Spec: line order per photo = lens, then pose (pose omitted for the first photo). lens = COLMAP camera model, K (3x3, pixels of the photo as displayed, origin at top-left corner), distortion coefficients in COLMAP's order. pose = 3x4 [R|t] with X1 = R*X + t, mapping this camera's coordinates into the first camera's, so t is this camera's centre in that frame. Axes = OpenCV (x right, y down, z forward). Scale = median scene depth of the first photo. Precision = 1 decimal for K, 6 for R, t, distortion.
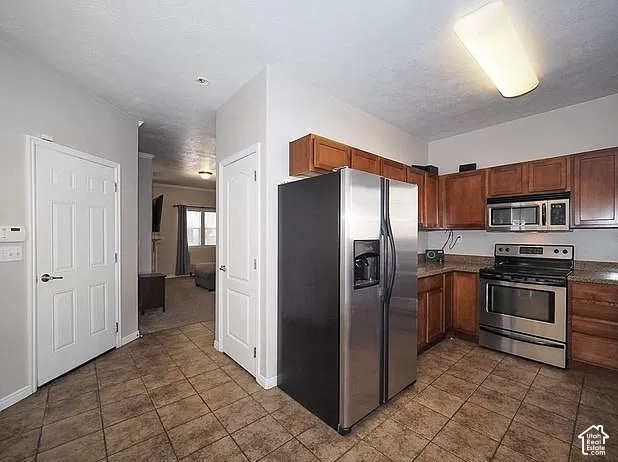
lens RADIAL K [[276.2, 0, 309.0], [0, 276.2, 231.0], [0, 0, 1]] dist [0.000174, 0.000489]
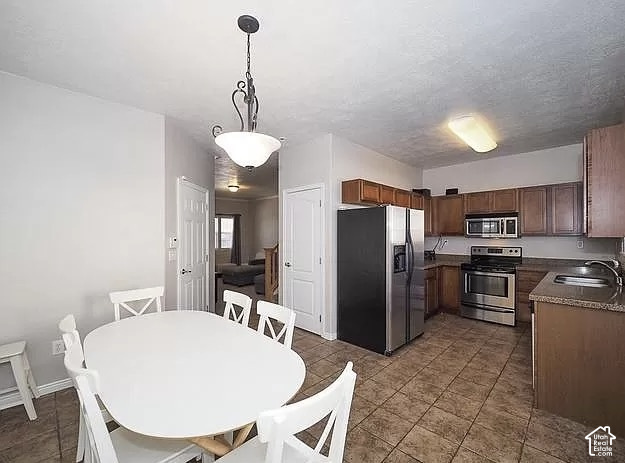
lens RADIAL K [[268.1, 0, 312.5], [0, 268.1, 231.5], [0, 0, 1]] dist [0.000309, -0.000125]
pose [[0.998378, -0.002369, 0.056882, -0.275161], [0.002717, 0.999978, -0.006045, -0.029156], [-0.056866, 0.006189, 0.998363, -0.414372]]
